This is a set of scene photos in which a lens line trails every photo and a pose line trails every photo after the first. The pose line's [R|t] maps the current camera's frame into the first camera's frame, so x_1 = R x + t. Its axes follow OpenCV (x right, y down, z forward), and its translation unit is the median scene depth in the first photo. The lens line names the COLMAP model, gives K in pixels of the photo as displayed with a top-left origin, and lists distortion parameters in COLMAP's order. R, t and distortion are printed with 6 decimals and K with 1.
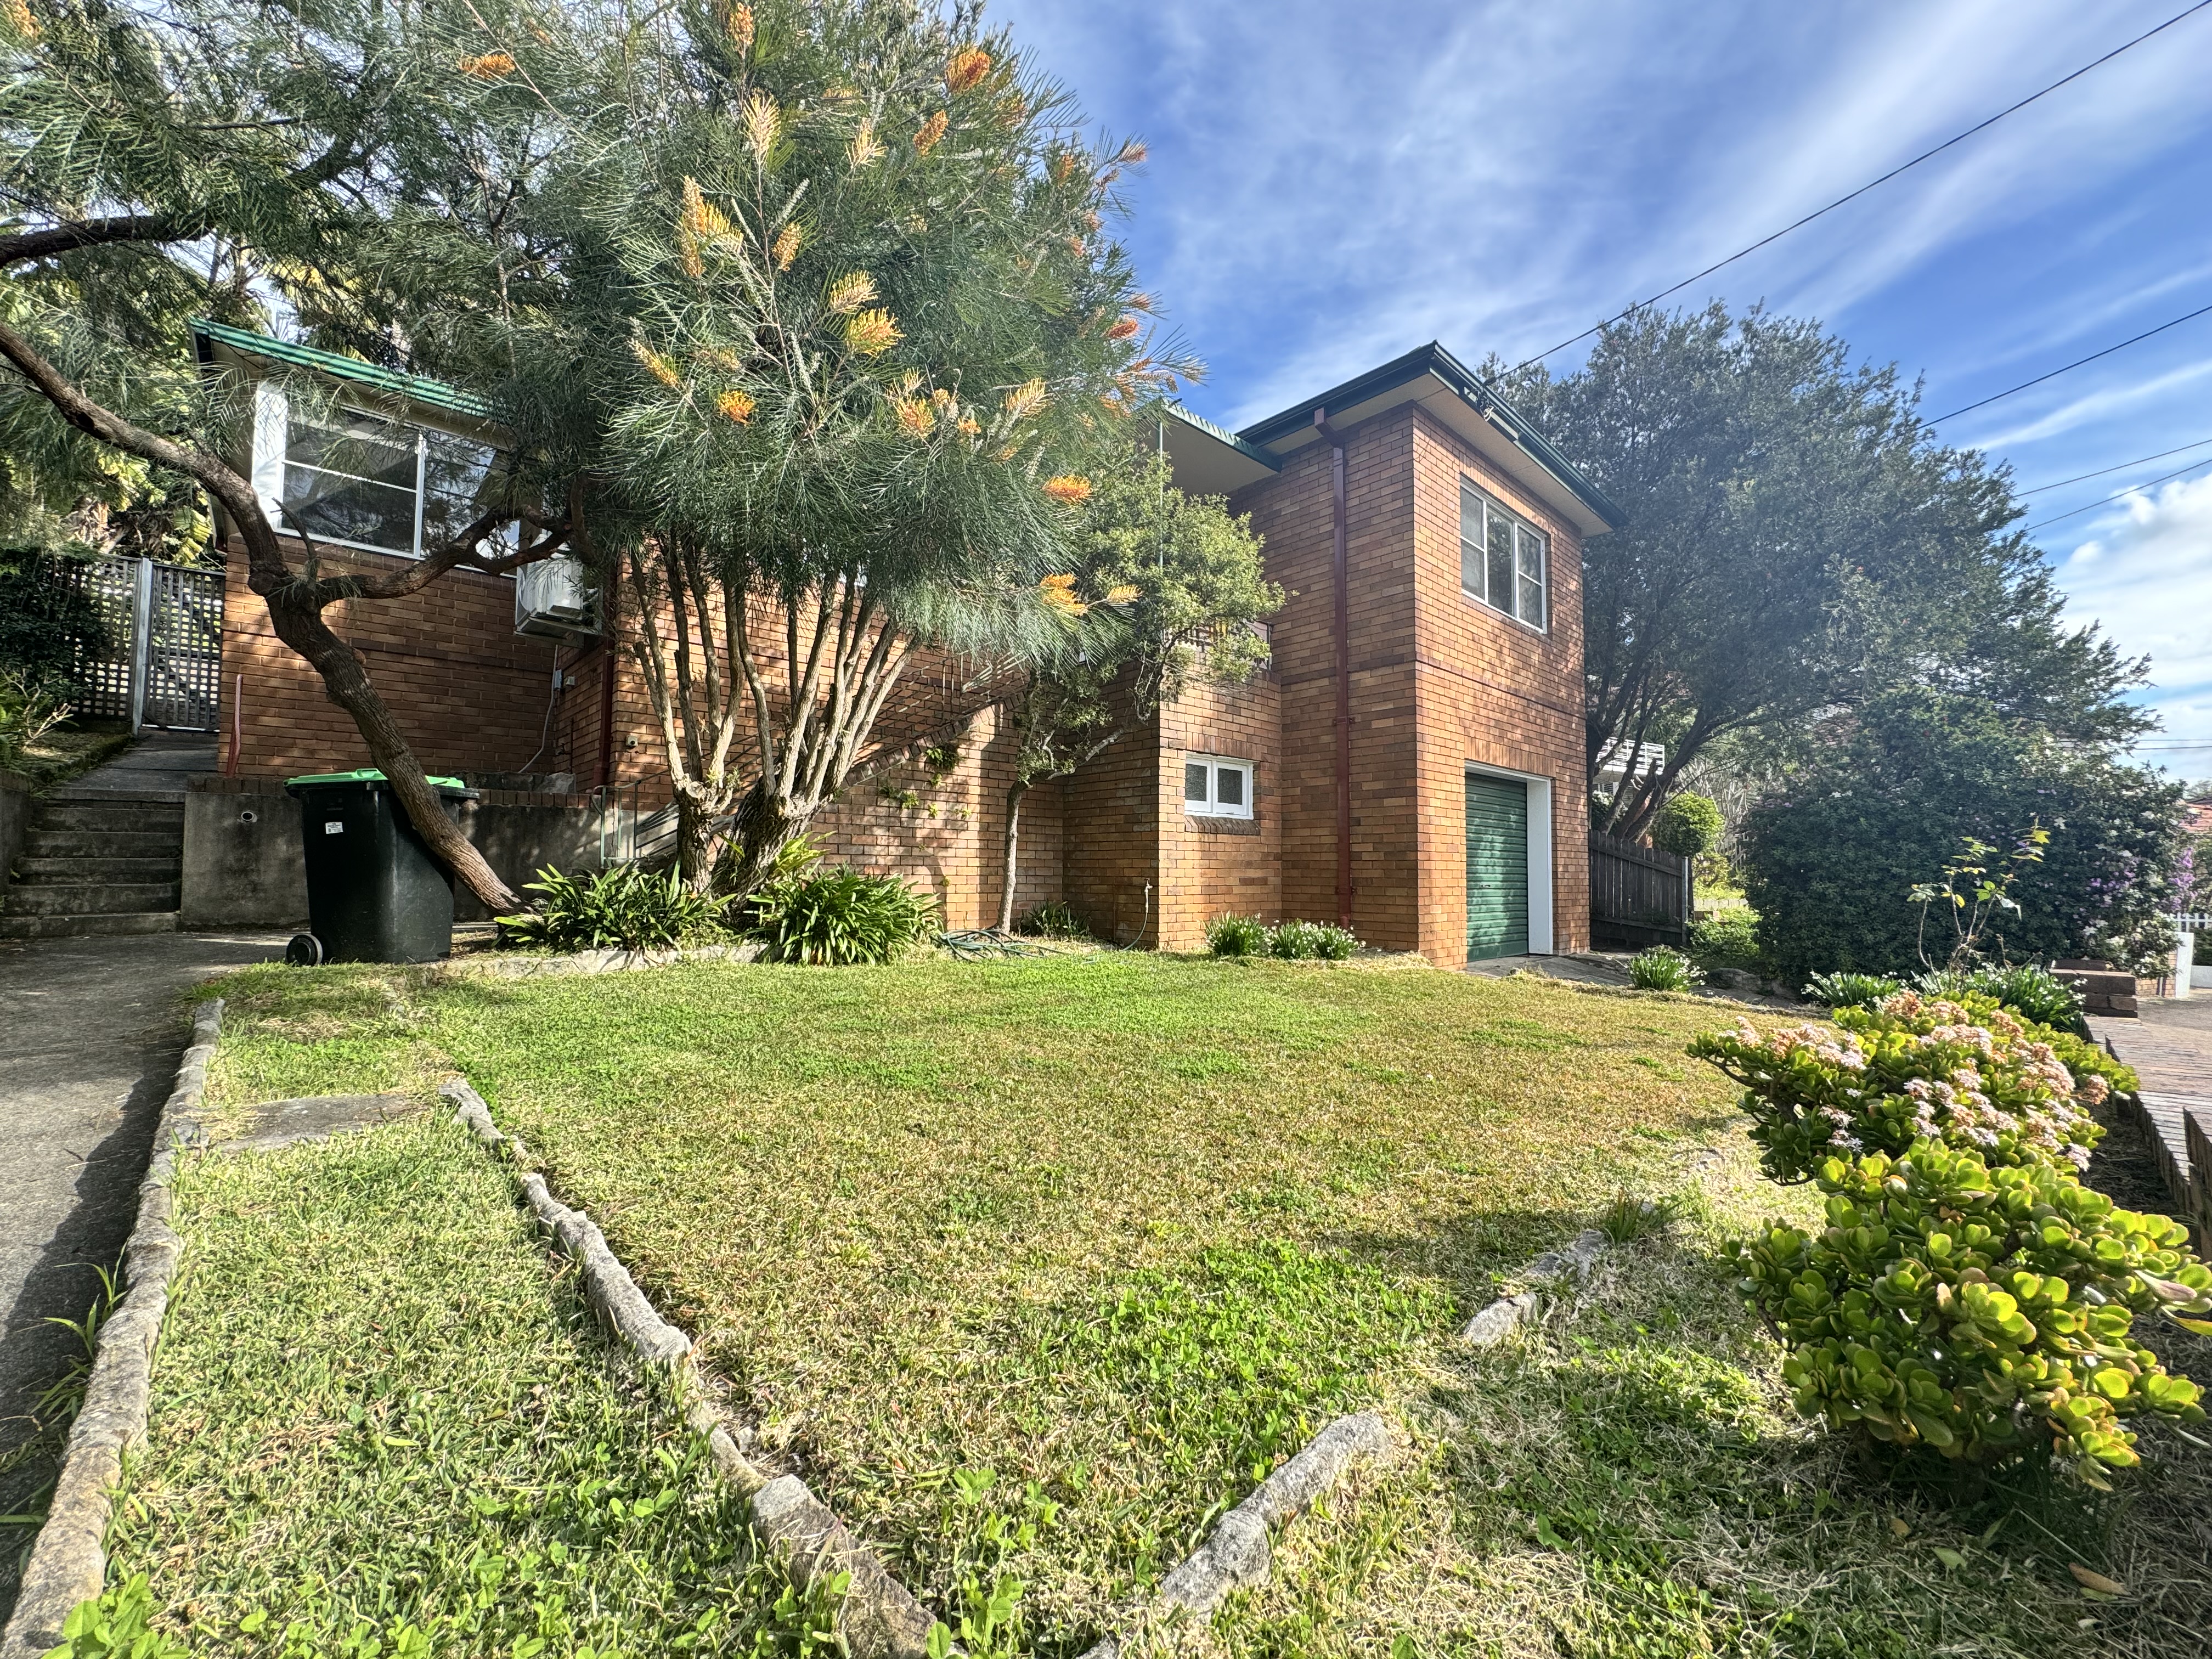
lens RADIAL K [[884.8, 0, 1107.9], [0, 884.8, 831.9], [0, 0, 1]] dist [-0.002300, -0.000055]
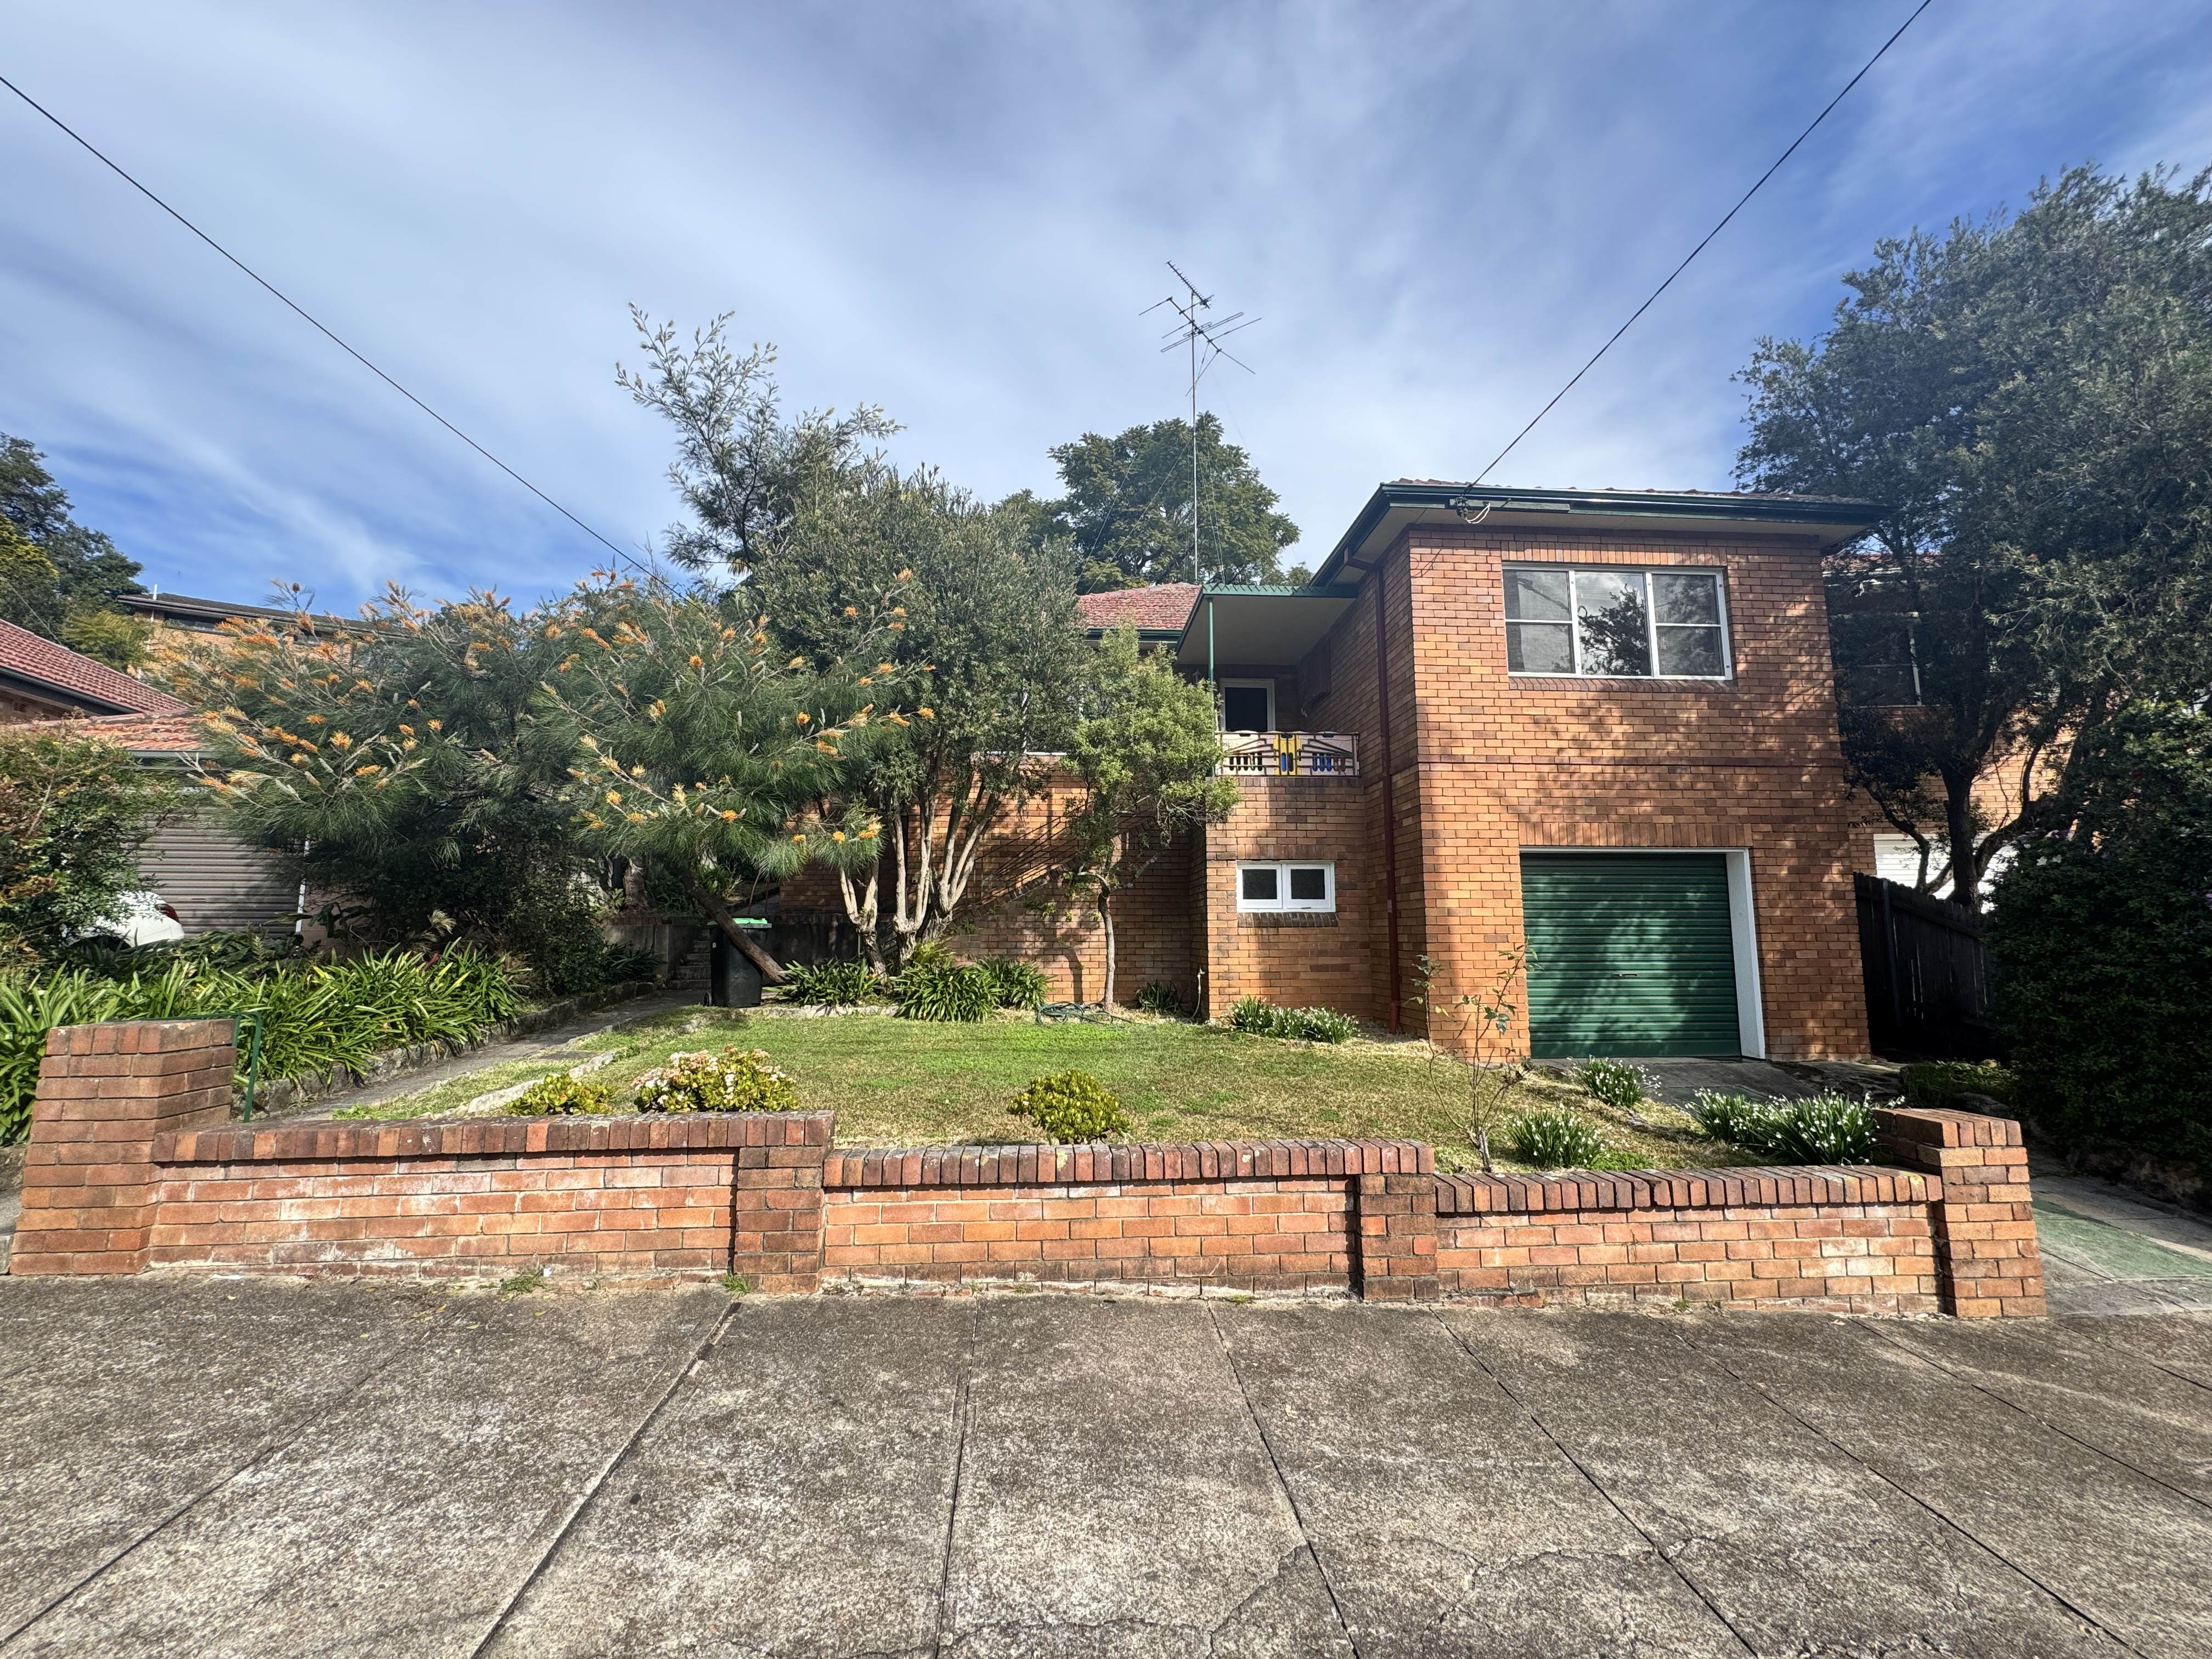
lens RADIAL K [[884.8, 0, 1101.9], [0, 884.8, 830.1], [0, 0, 1]] dist [-0.002300, -0.000055]
pose [[0.769957, -0.083416, -0.632620, 0.735964], [0.037396, 0.995613, -0.085766, -0.036426], [0.637000, 0.042379, 0.769698, -0.061145]]
